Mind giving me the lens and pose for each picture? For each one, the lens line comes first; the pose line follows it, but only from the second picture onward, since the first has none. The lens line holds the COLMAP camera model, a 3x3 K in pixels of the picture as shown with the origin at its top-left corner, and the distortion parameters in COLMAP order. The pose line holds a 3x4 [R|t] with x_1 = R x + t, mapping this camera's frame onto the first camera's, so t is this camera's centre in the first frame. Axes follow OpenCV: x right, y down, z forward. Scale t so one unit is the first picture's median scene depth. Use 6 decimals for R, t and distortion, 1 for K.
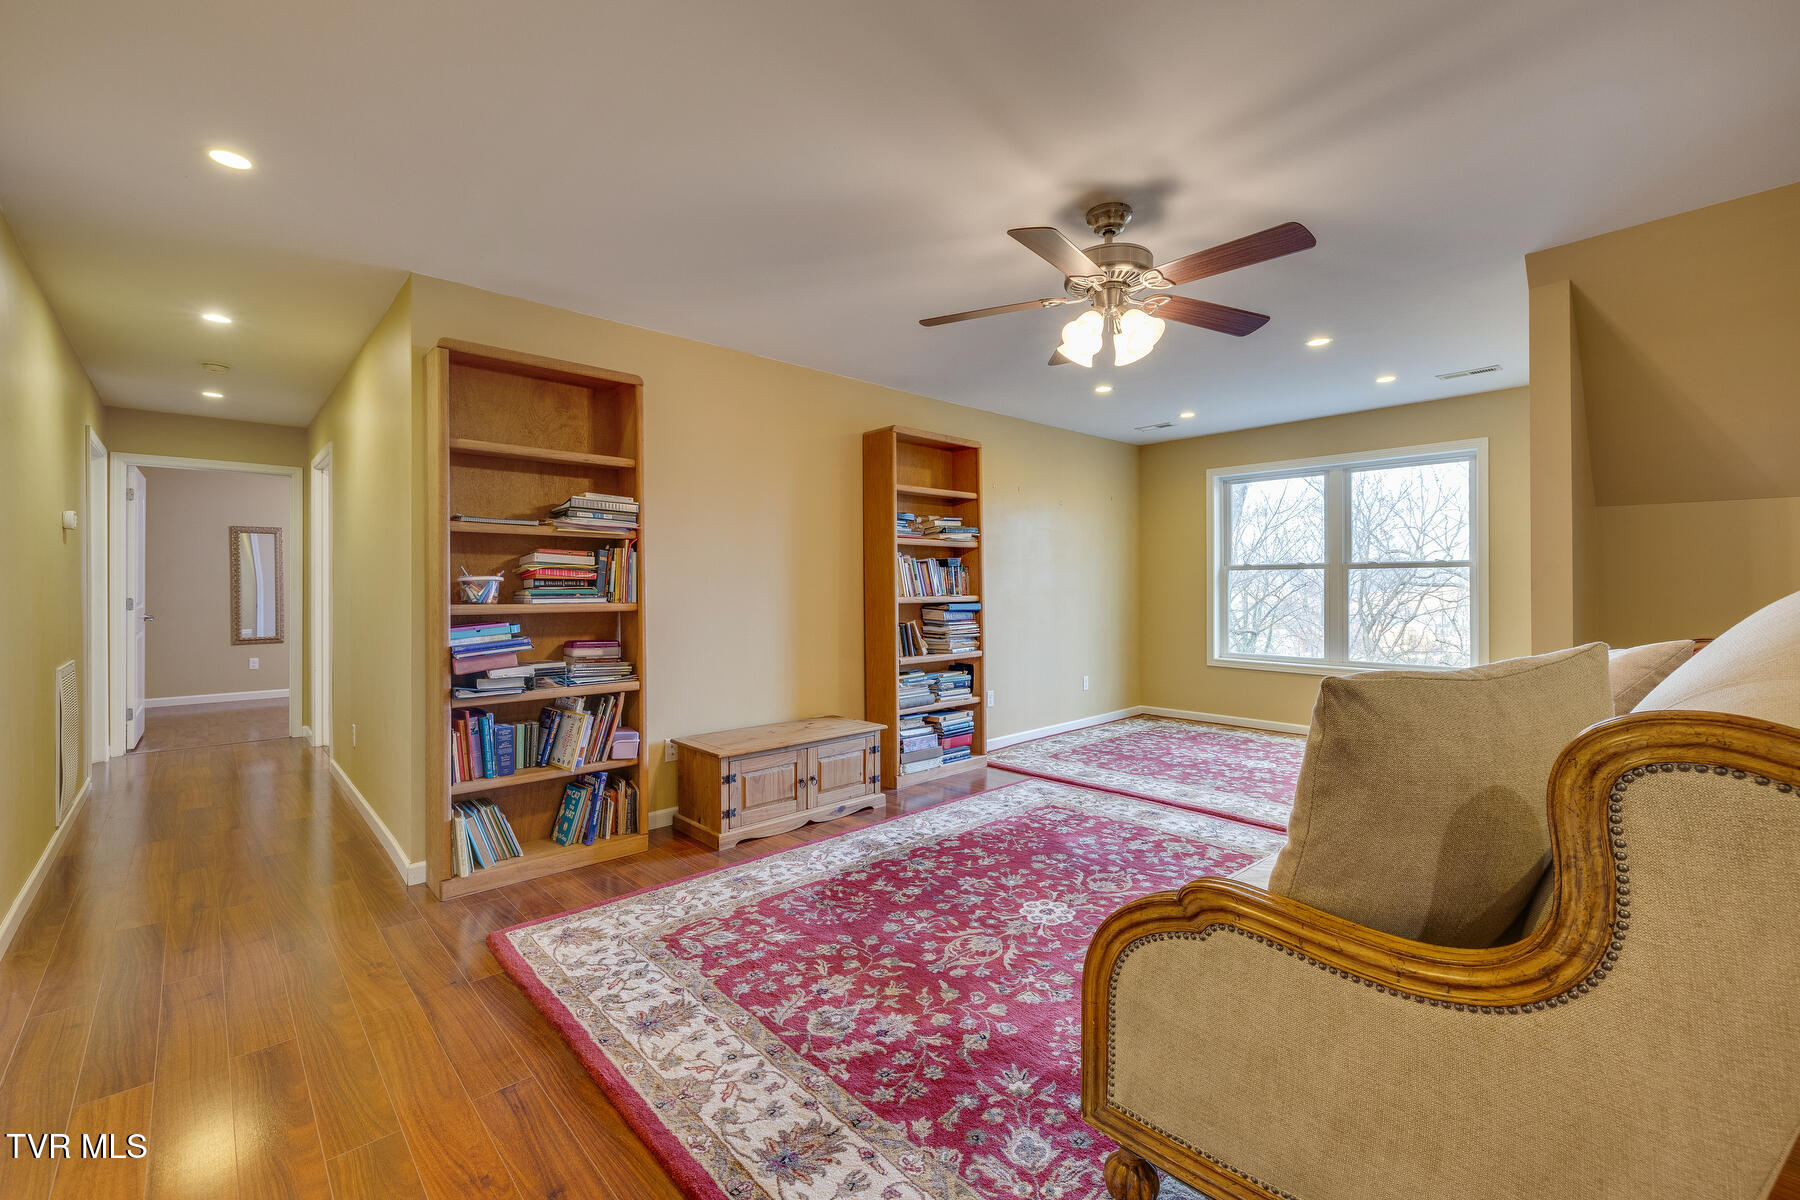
lens RADIAL K [[749.7, 0, 899.0], [0, 749.7, 586.1], [0, 0, 1]] dist [0.000395, 0.000052]
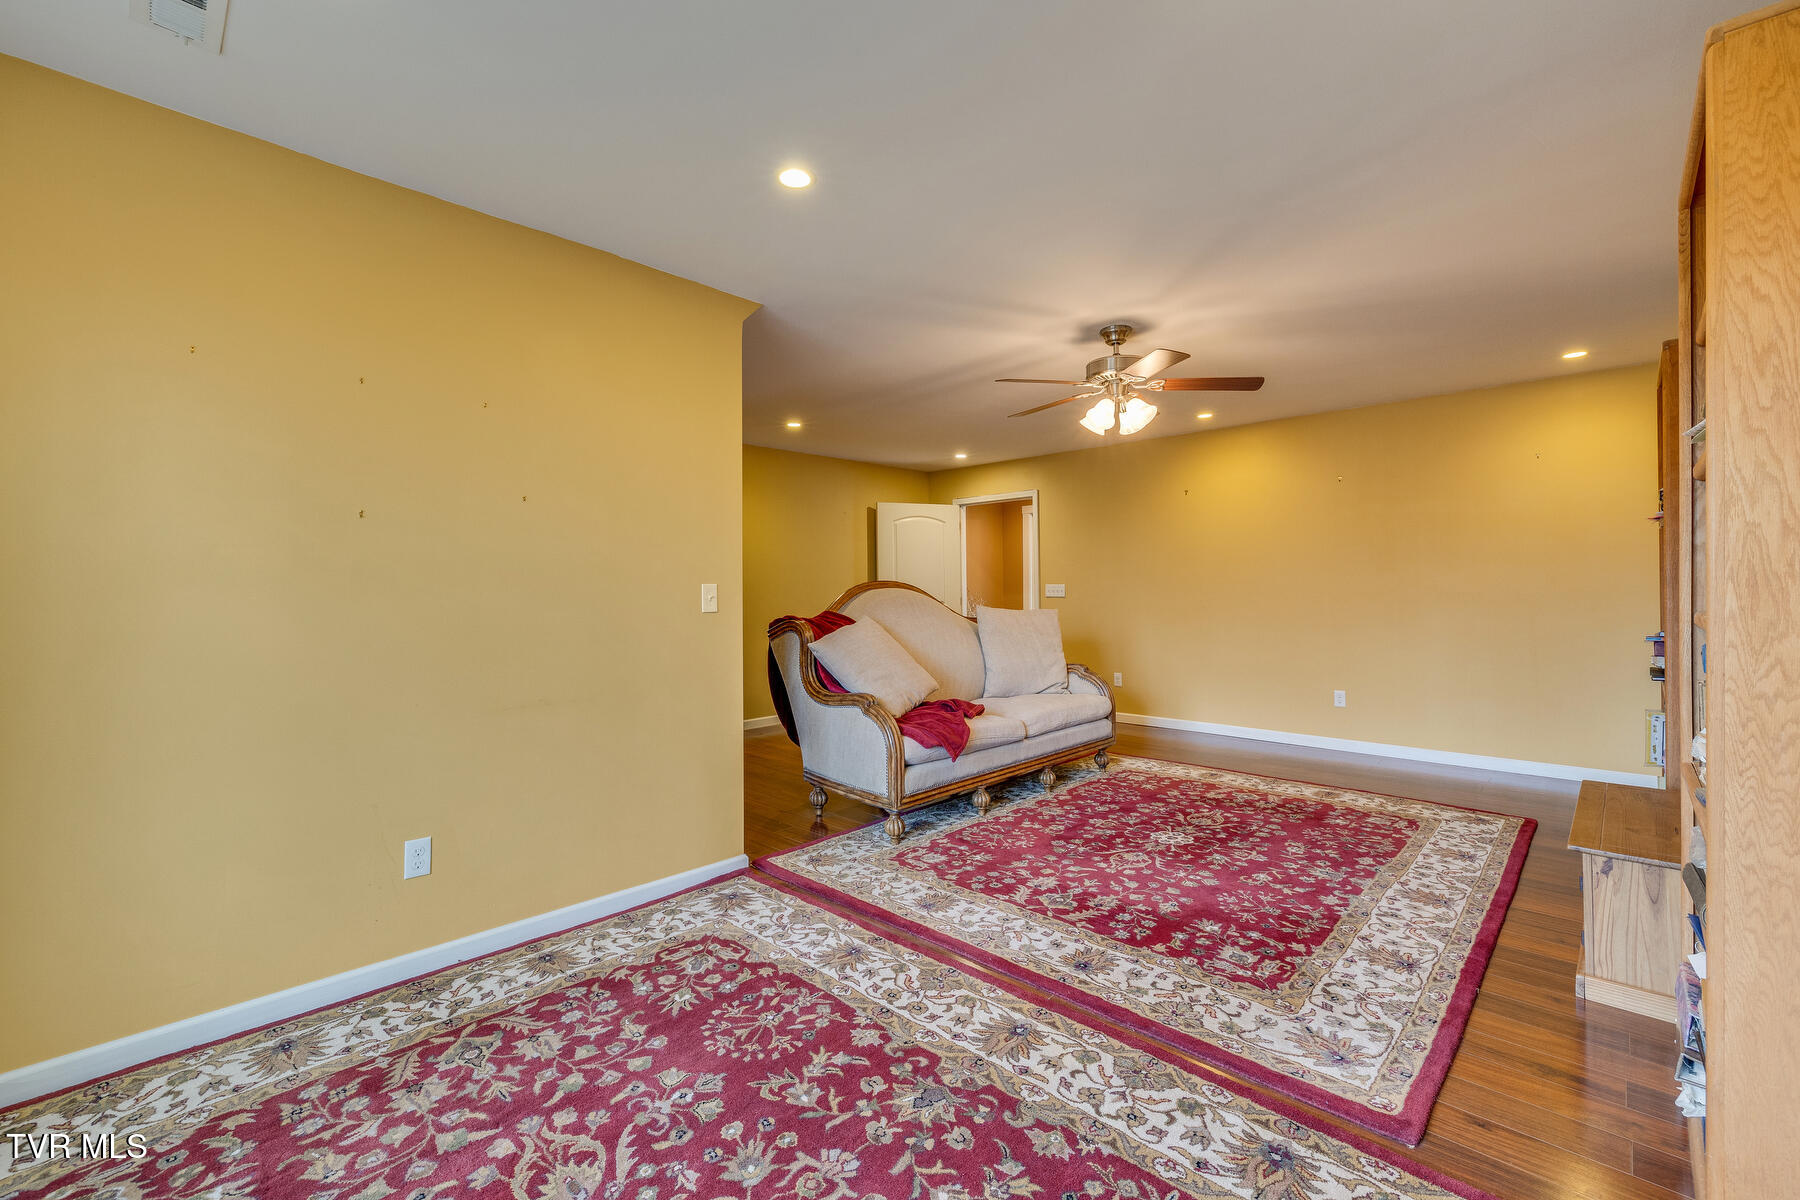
lens RADIAL K [[749.7, 0, 899.0], [0, 749.7, 586.1], [0, 0, 1]] dist [0.000395, 0.000052]
pose [[-0.998256, 0.011443, -0.057920, 0.630483], [0.011789, 0.999915, -0.005631, -0.001646], [0.057851, -0.006304, -0.998305, 1.935025]]
